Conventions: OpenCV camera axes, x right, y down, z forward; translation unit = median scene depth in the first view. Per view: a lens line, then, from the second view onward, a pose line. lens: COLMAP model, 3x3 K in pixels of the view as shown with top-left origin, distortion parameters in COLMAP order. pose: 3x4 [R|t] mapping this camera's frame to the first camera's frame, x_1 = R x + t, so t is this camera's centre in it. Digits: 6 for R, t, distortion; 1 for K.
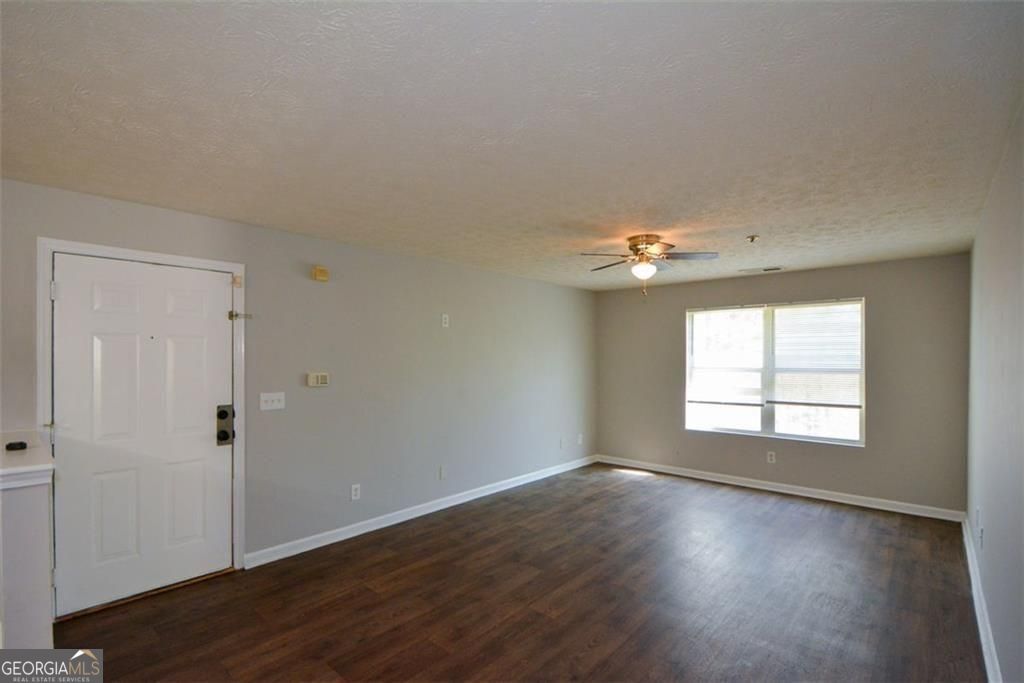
lens RADIAL K [[489.9, 0, 508.2], [0, 489.9, 351.3], [0, 0, 1]] dist [-0.011566, 0.000728]
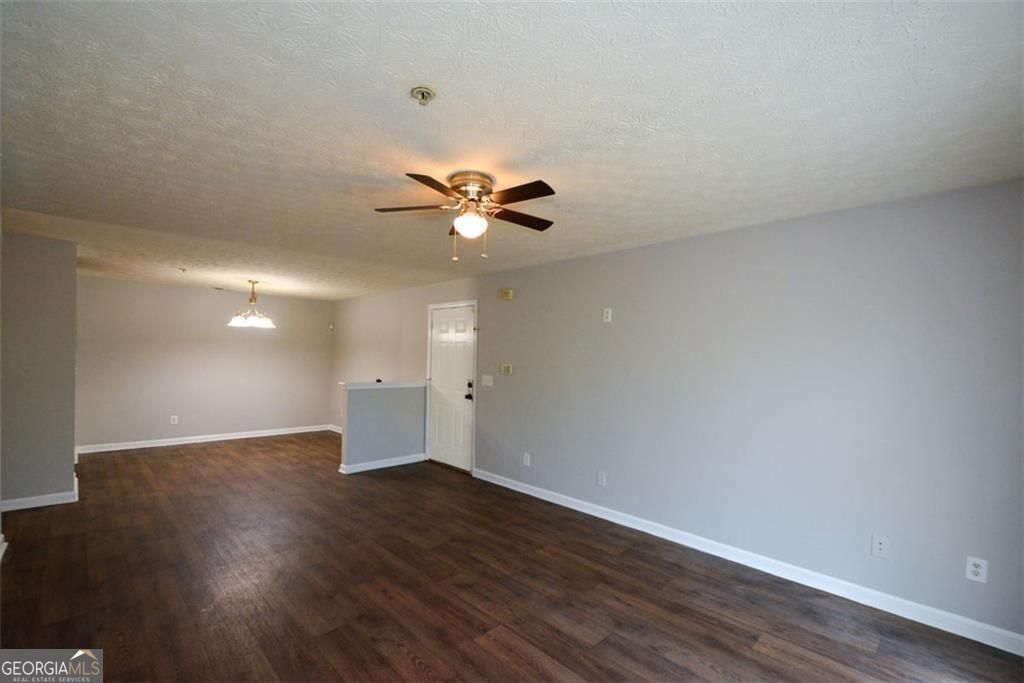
lens RADIAL K [[453.3, 0, 509.5], [0, 453.3, 343.6], [0, 0, 1]] dist [0.018453, -0.001618]
pose [[-0.092603, -0.038632, -0.994953, 0.858849], [-0.012933, 0.999209, -0.037593, 0.030480], [0.995619, 0.009387, -0.093029, 1.032643]]
